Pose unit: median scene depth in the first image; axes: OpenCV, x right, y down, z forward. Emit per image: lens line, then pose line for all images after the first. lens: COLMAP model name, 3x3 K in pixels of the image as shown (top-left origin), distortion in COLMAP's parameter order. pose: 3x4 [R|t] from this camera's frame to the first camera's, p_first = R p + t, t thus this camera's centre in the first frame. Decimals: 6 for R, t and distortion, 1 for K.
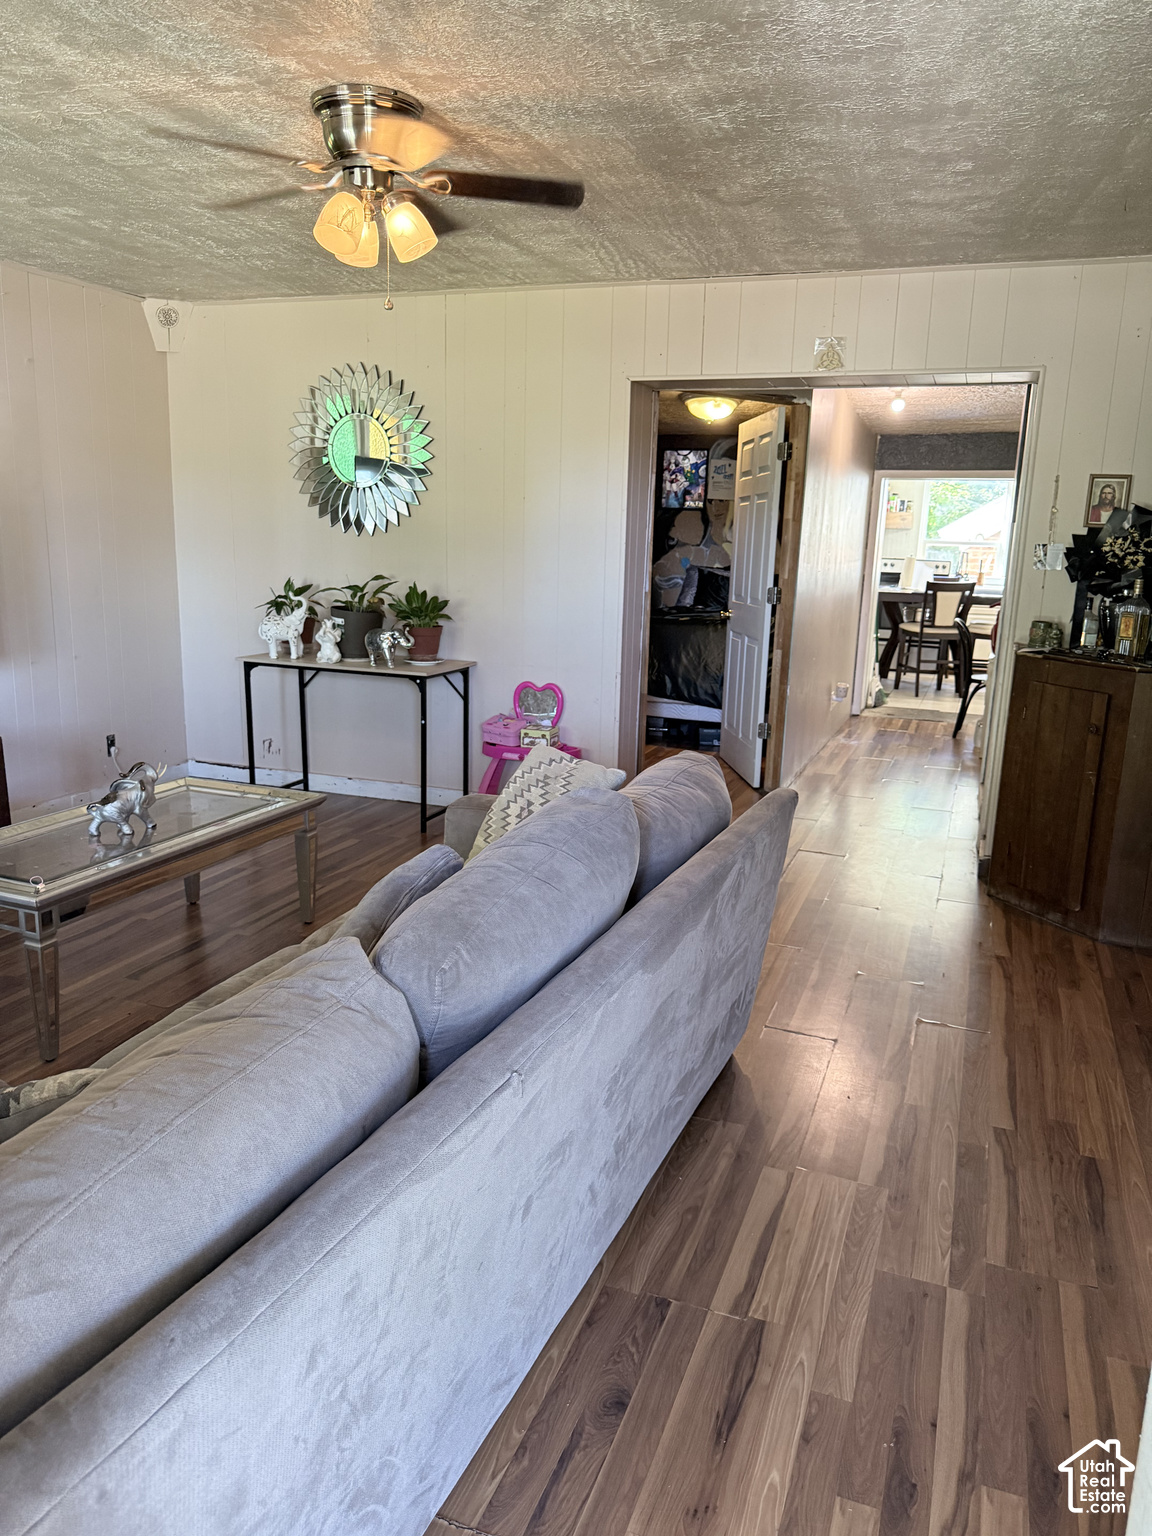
lens RADIAL K [[1074.5, 0, 579.3], [0, 1074.5, 772.7], [0, 0, 1]] dist [0.037446, 0.000171]
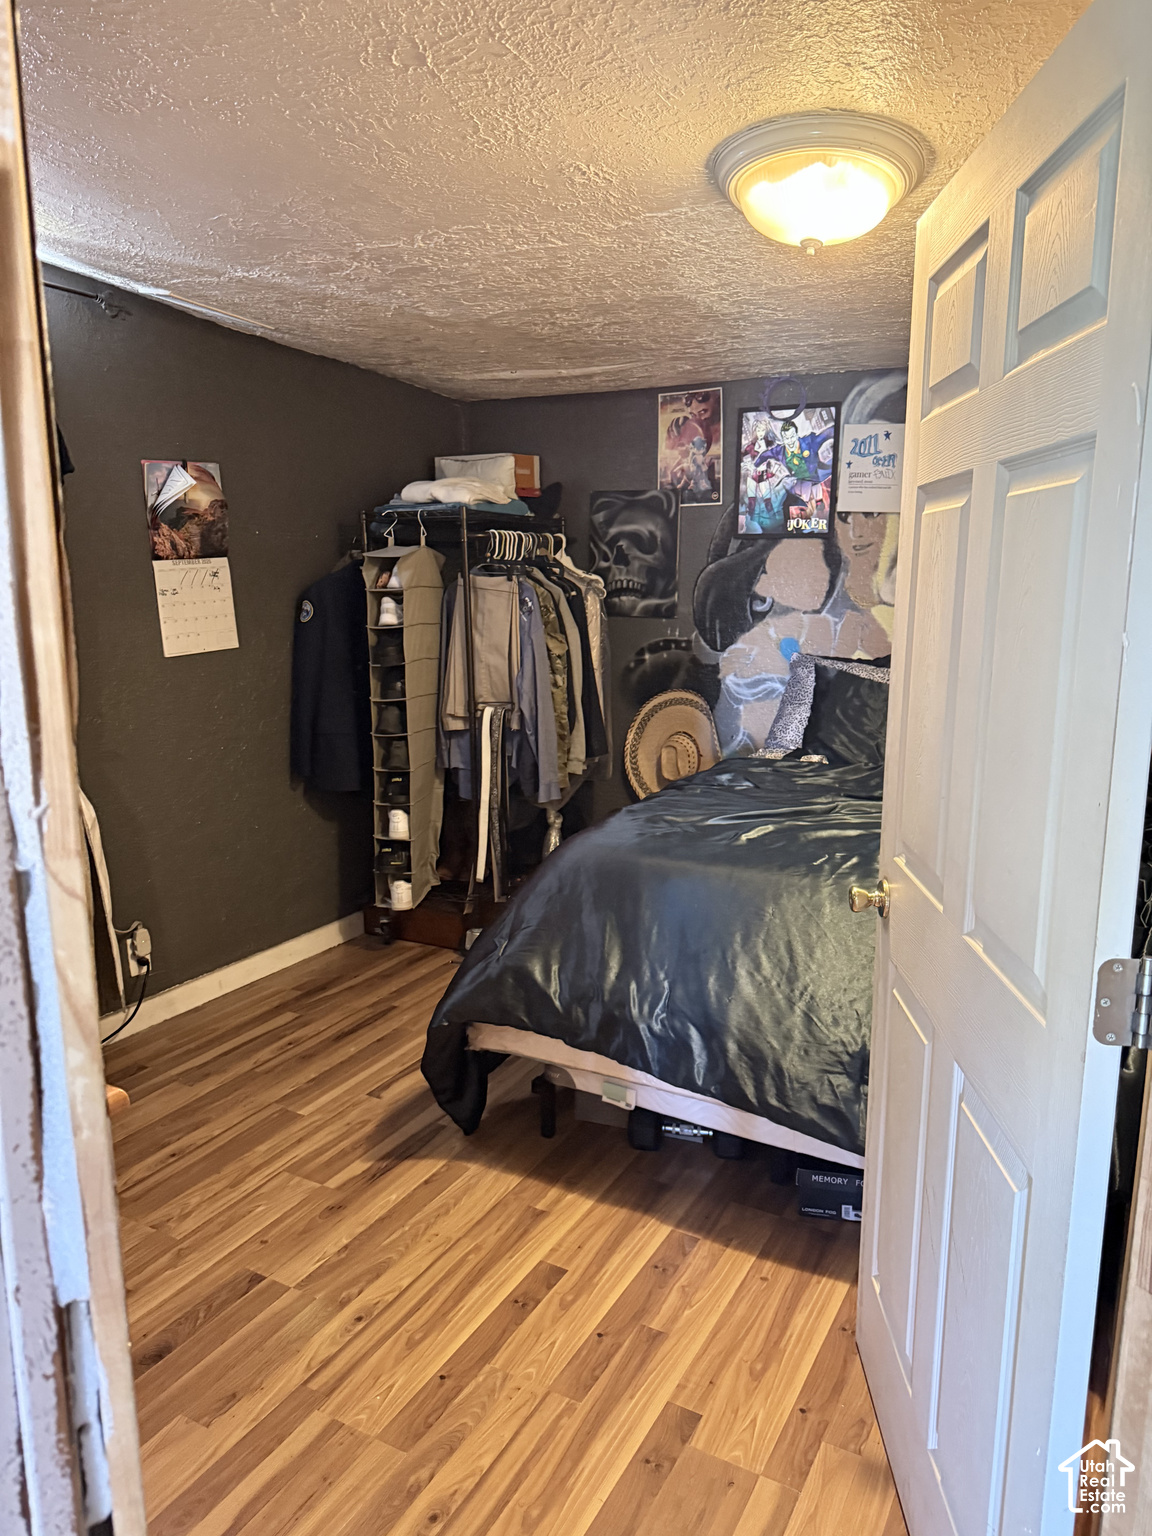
lens RADIAL K [[1074.5, 0, 571.6], [0, 1074.5, 769.3], [0, 0, 1]] dist [0.037446, 0.000171]
pose [[0.989756, 0.006113, -0.142636, 0.073993], [-0.012393, 0.998990, -0.043183, -0.124661], [0.142228, 0.044508, 0.988833, 0.540025]]
